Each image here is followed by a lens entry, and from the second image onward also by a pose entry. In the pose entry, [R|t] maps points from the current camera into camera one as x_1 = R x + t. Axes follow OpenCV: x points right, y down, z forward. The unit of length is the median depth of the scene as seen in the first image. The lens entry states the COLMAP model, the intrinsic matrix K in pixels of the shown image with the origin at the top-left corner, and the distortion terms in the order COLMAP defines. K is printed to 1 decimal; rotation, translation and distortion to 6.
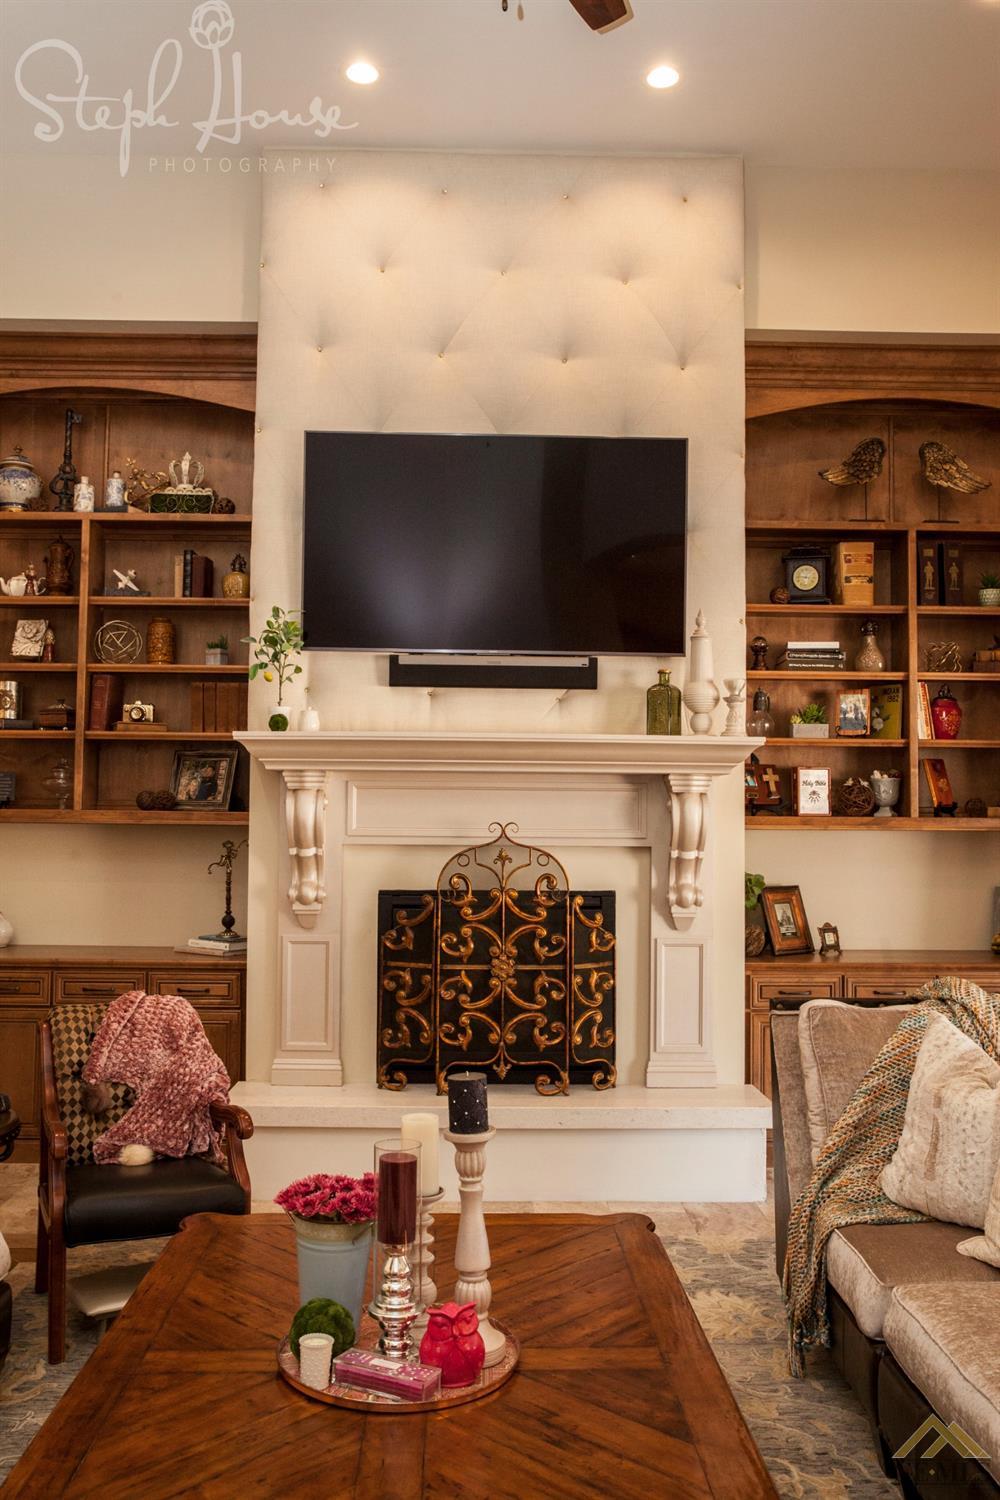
lens RADIAL K [[1294.1, 0, 500.0], [0, 1294.1, 750.0], [0, 0, 1]] dist [-0.012401, -0.001612]
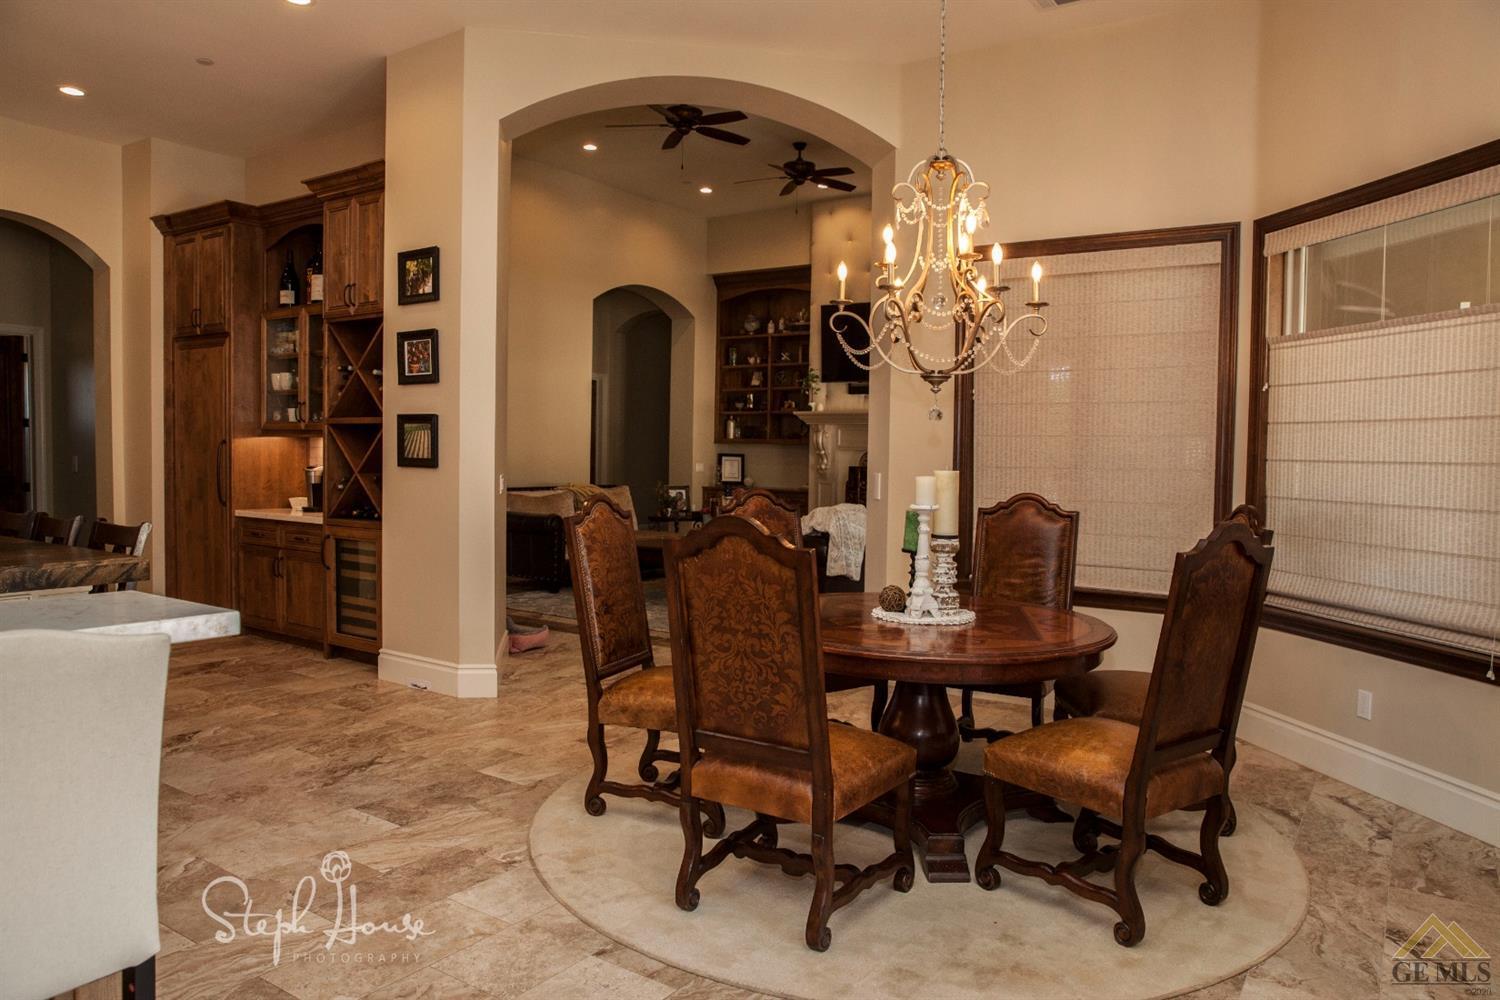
lens RADIAL K [[1033.2, 0, 750.0], [0, 1033.2, 500.0], [0, 0, 1]] dist [-0.095181, 0.066693]
pose [[0.819447, 0.030267, -0.572355, 1.028665], [0.020727, 0.996387, 0.082366, -0.008779], [0.572780, -0.079357, 0.815859, -0.973737]]
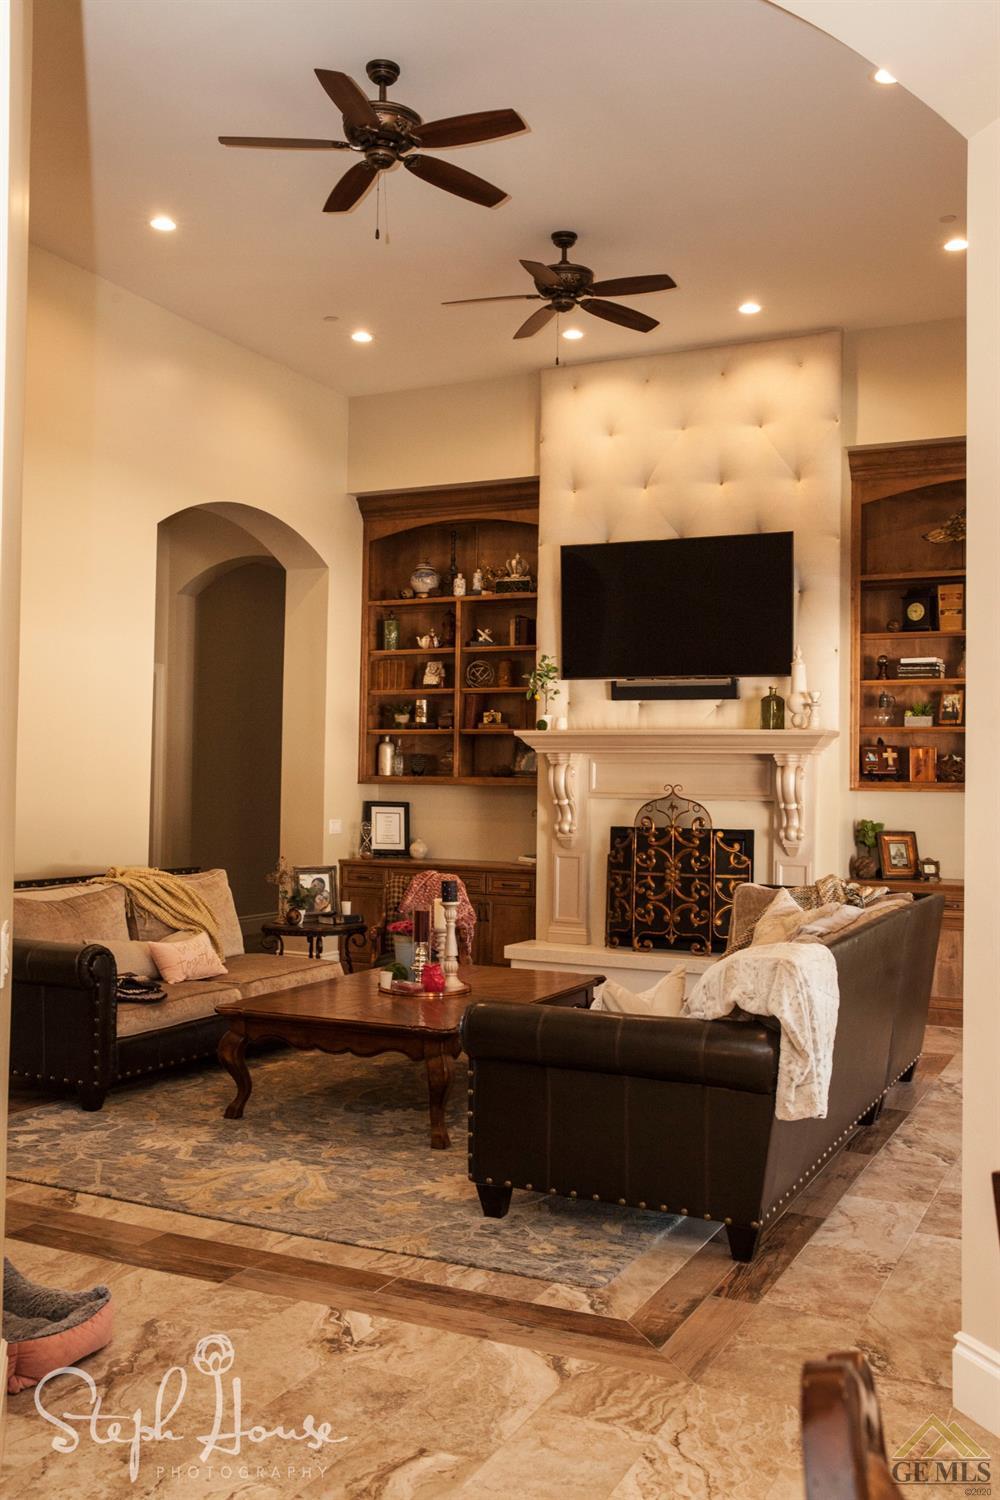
lens RADIAL K [[1375.8, 0, 500.0], [0, 1375.8, 750.0], [0, 0, 1]] dist [-0.000673, -0.000002]
pose [[0.890423, -0.007220, -0.455077, 0.569232], [0.018120, 0.999644, 0.019594, -0.023341], [0.454773, -0.025693, 0.890237, -0.591378]]
